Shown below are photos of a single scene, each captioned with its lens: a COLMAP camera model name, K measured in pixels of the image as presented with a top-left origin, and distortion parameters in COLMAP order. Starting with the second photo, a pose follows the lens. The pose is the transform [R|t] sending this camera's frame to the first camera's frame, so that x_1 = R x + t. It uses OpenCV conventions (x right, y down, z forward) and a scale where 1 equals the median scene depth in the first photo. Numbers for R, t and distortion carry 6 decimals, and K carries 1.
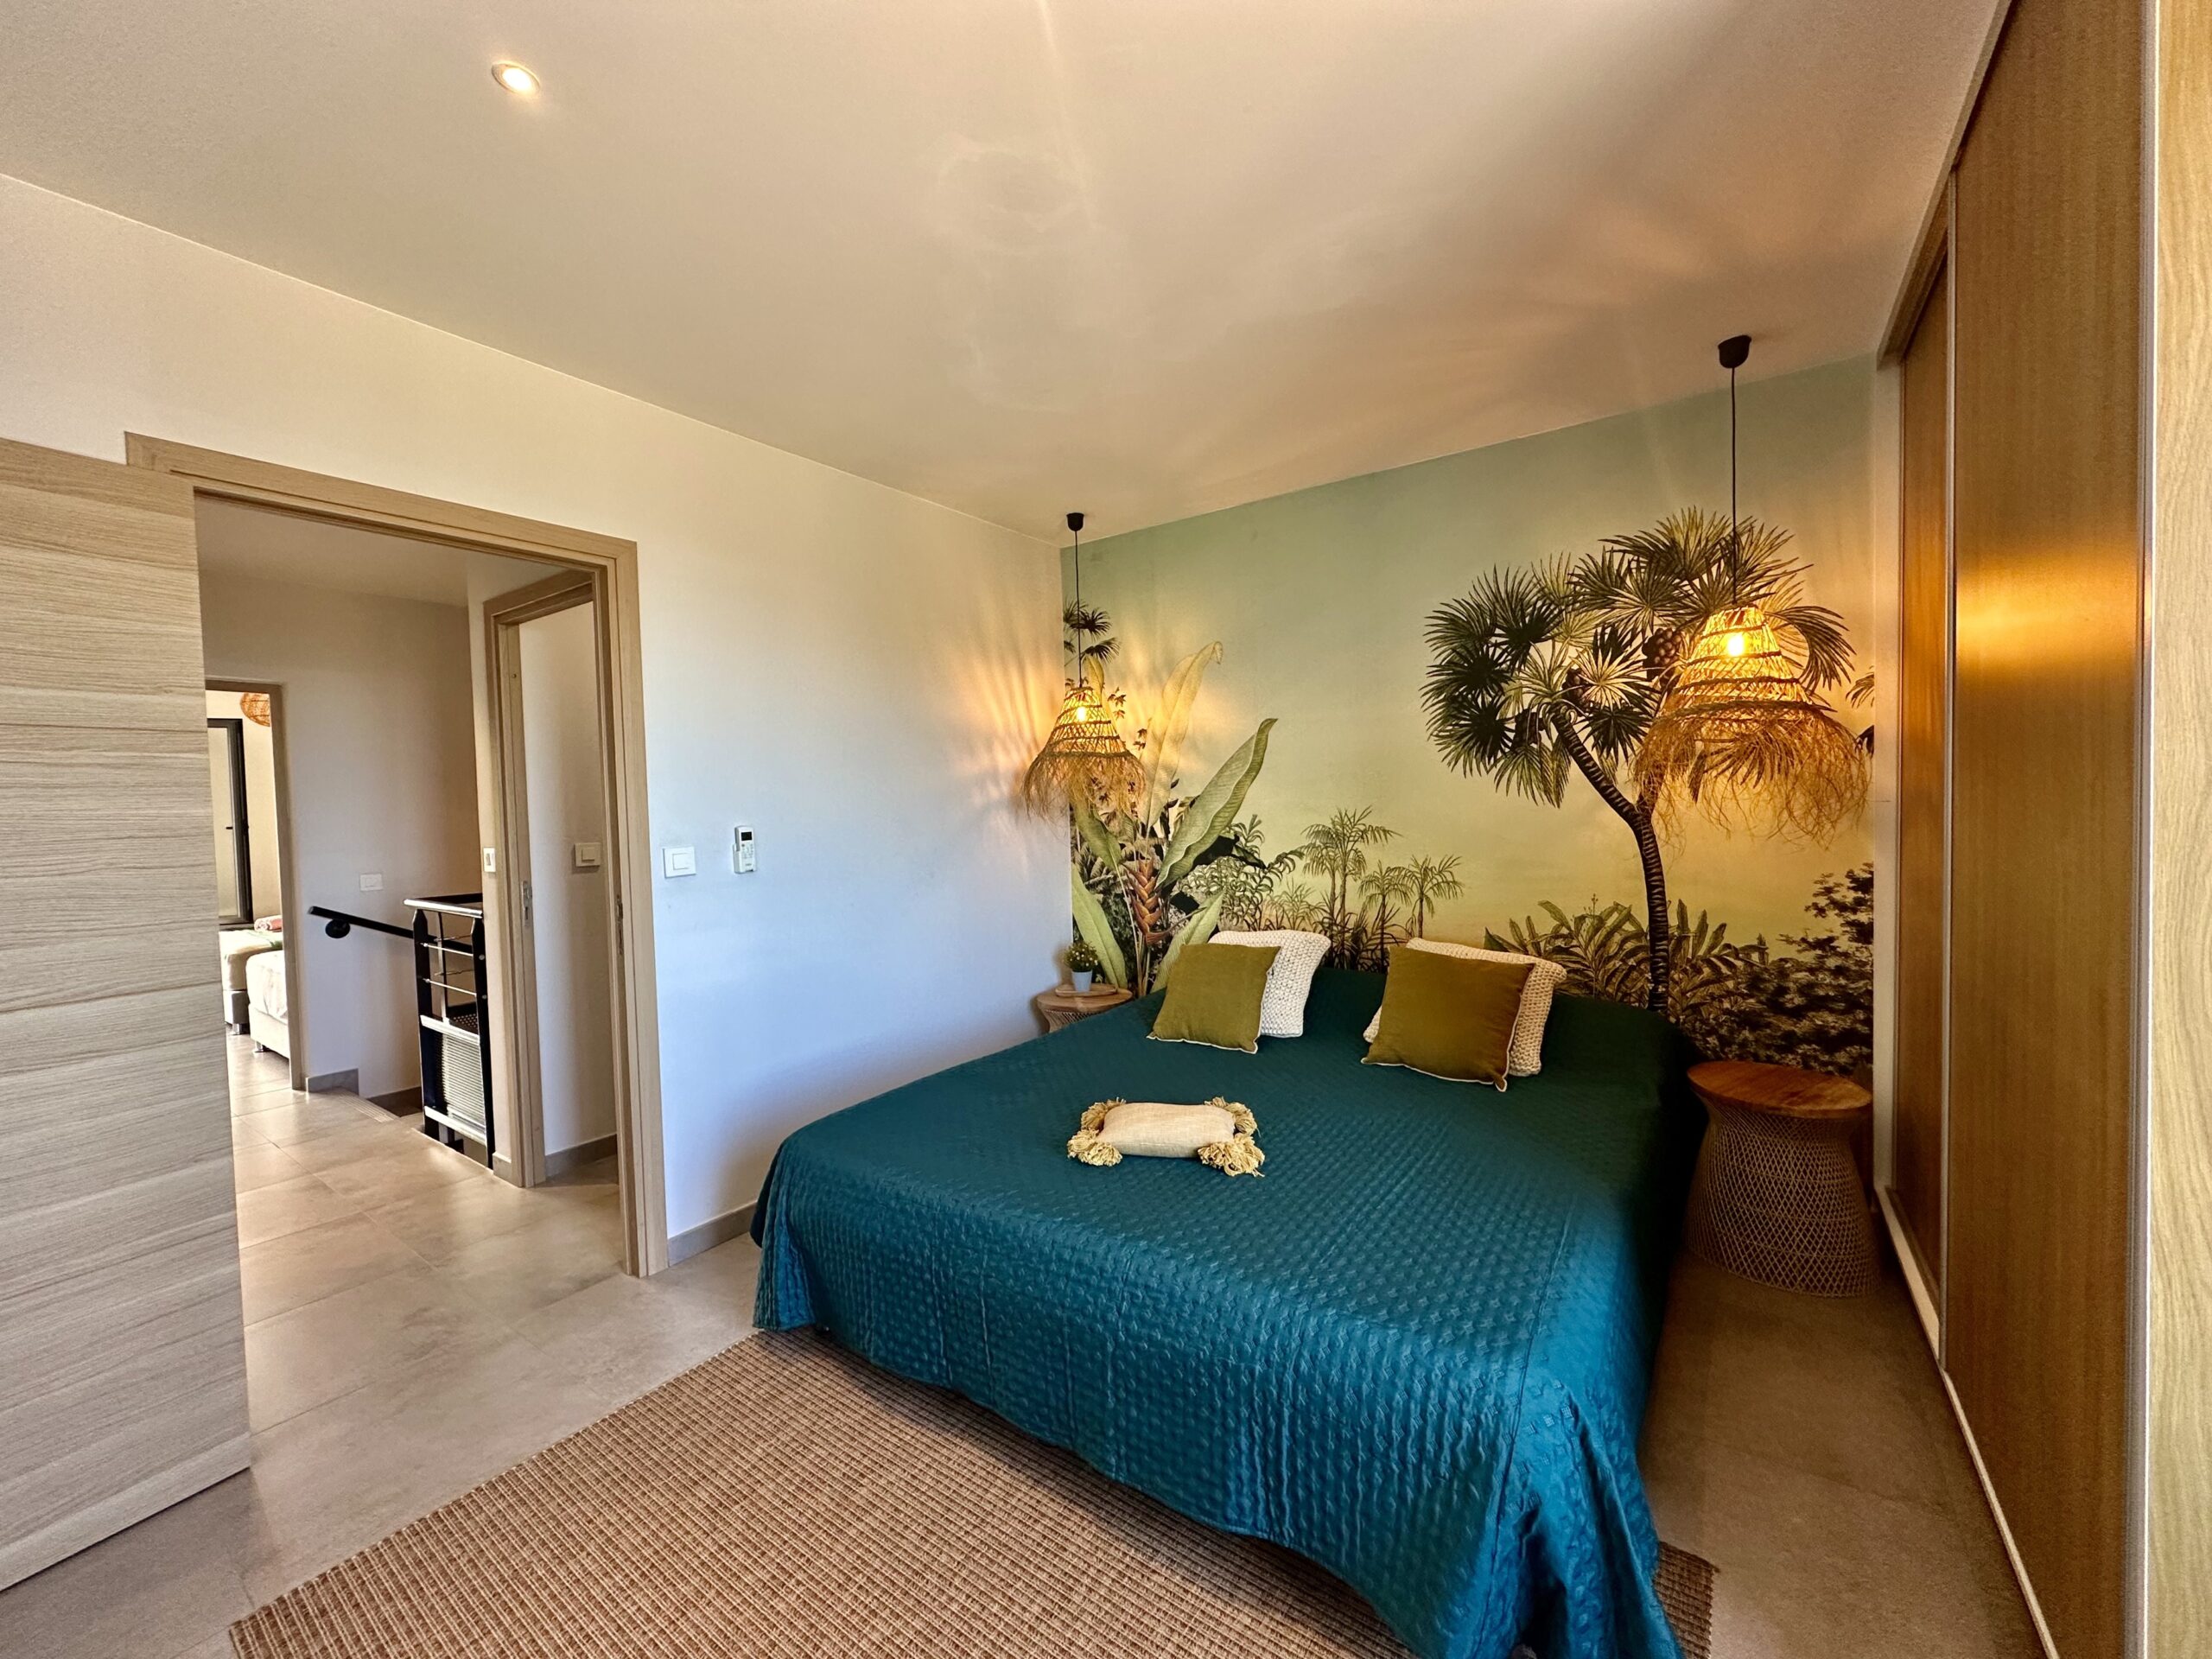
lens RADIAL K [[885.4, 0, 1106.0], [0, 885.4, 829.5], [0, 0, 1]] dist [-0.003580, -0.000223]
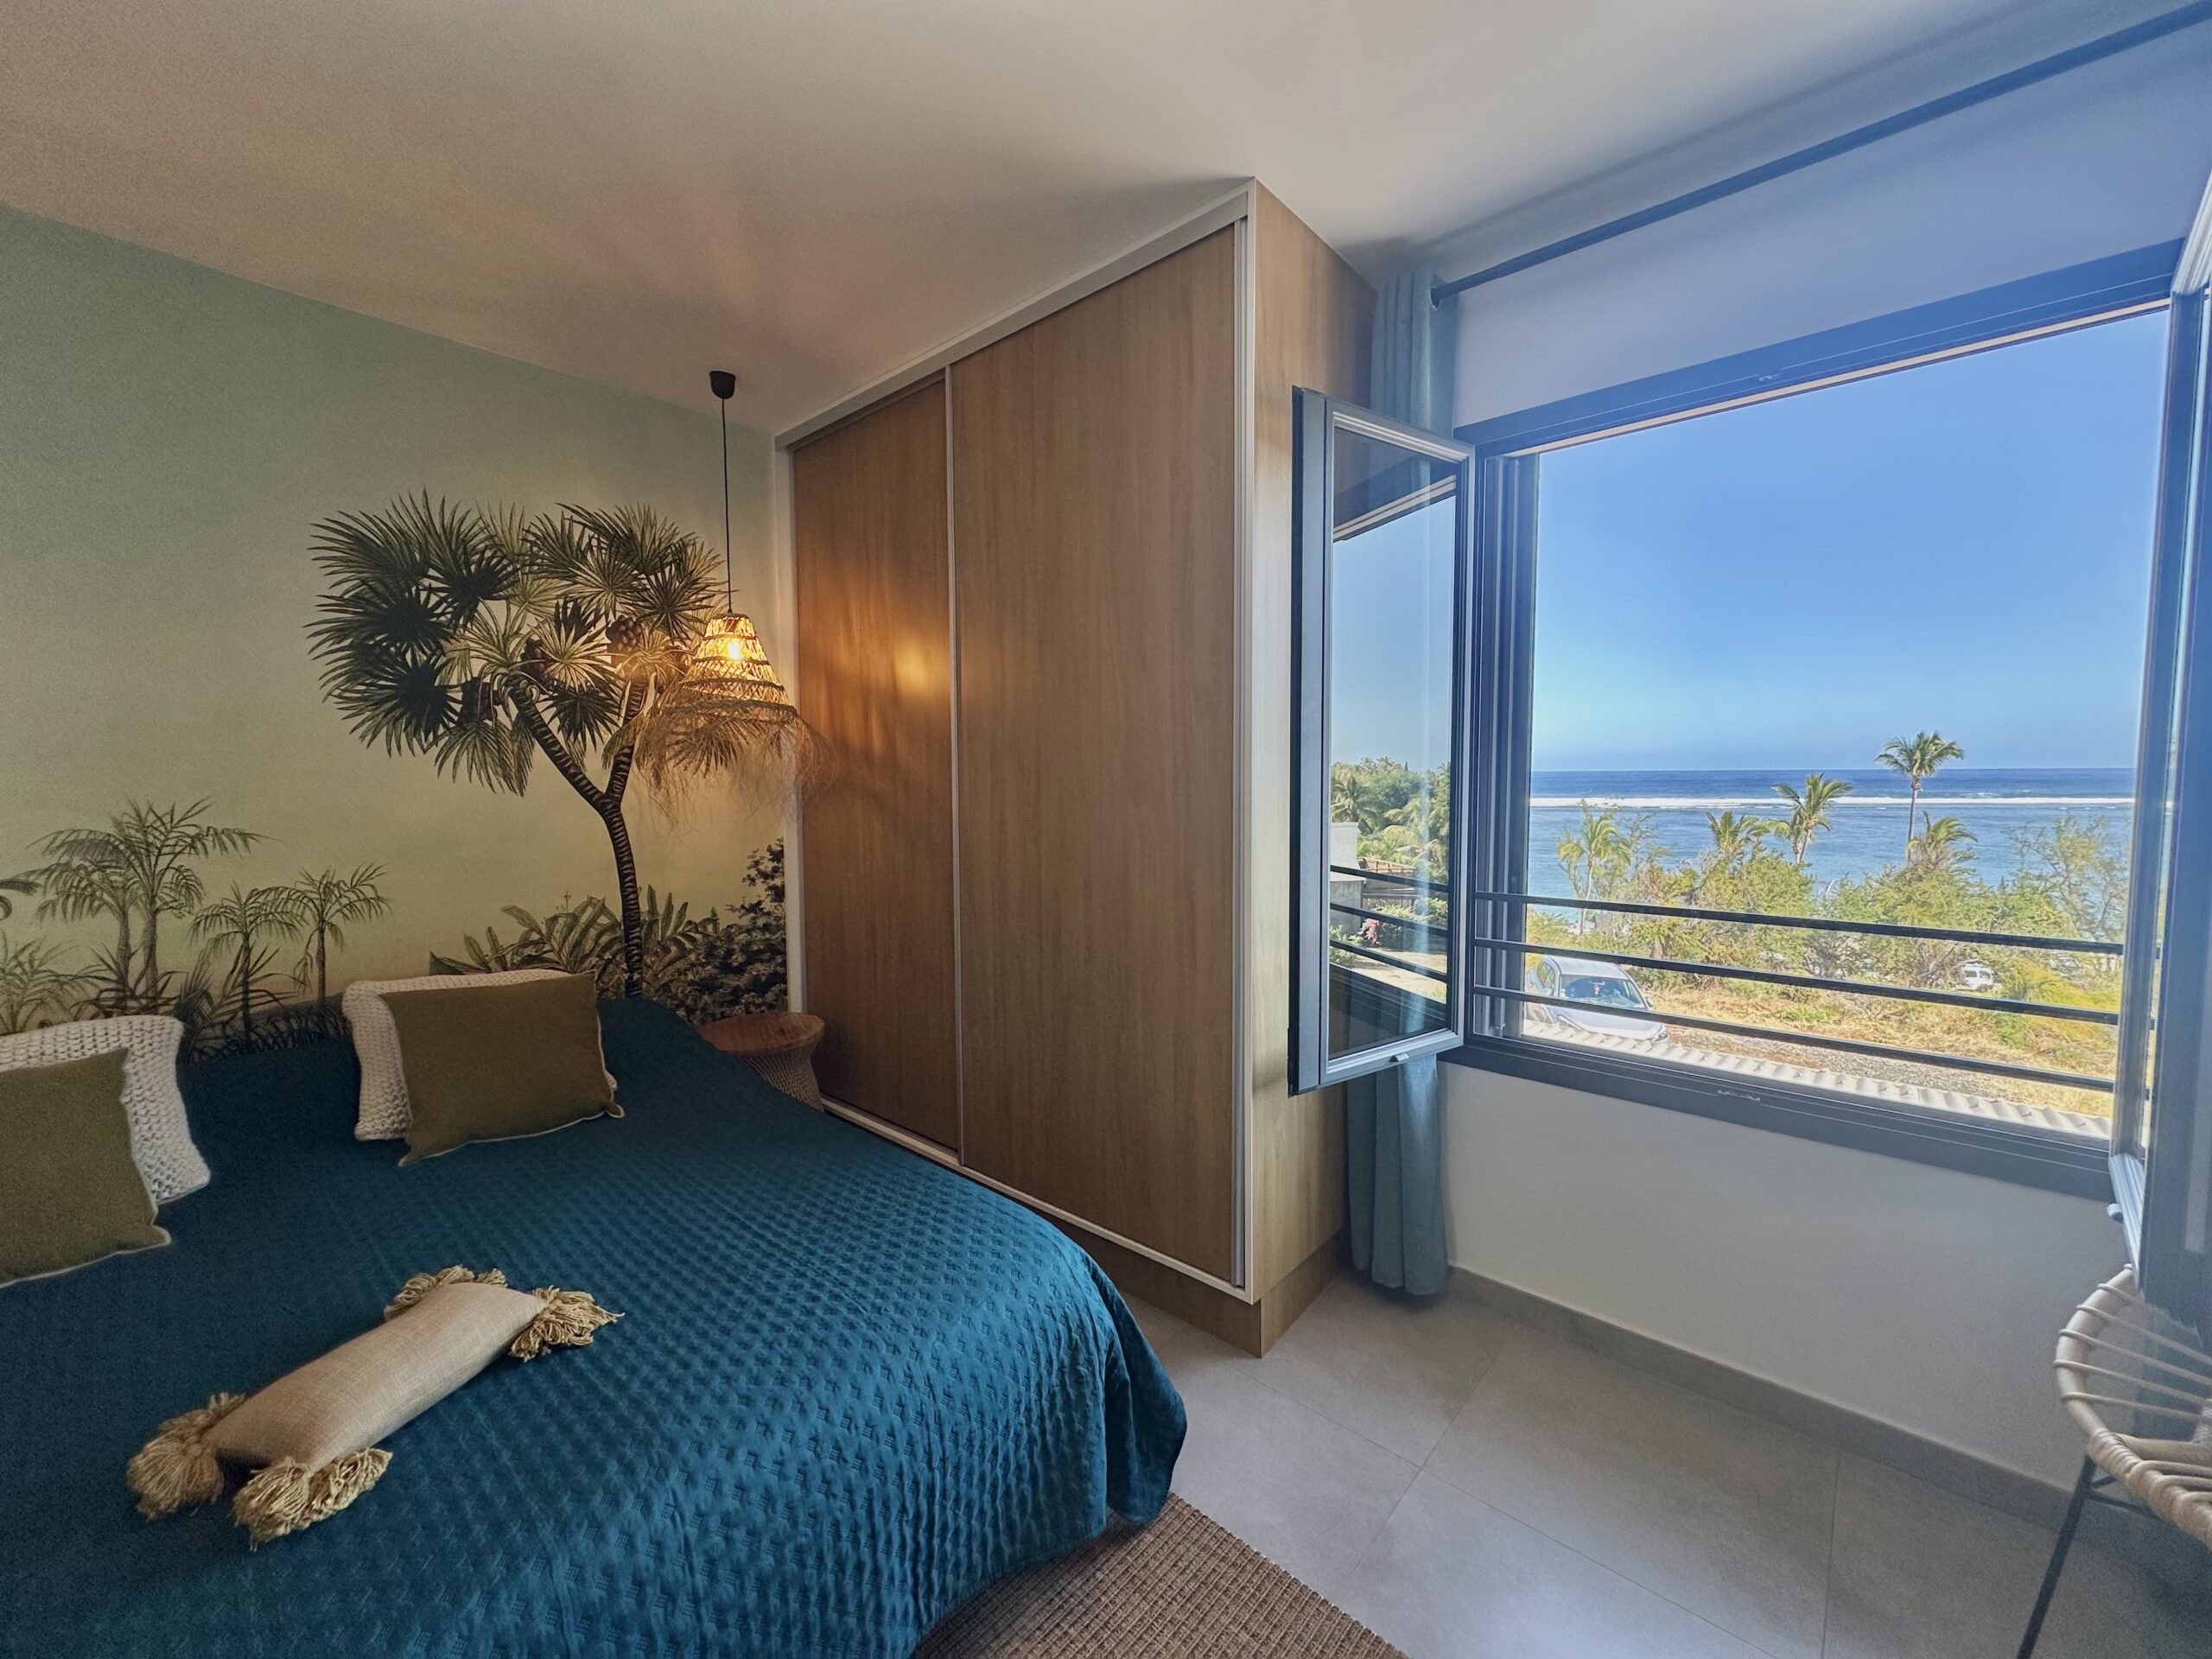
lens RADIAL K [[885.4, 0, 1106.0], [0, 885.4, 829.5], [0, 0, 1]] dist [-0.003580, -0.000223]
pose [[0.098566, -0.036808, 0.994450, -0.310950], [0.036855, 0.998765, 0.033315, -0.000029], [-0.994448, 0.033367, 0.099801, 0.359908]]
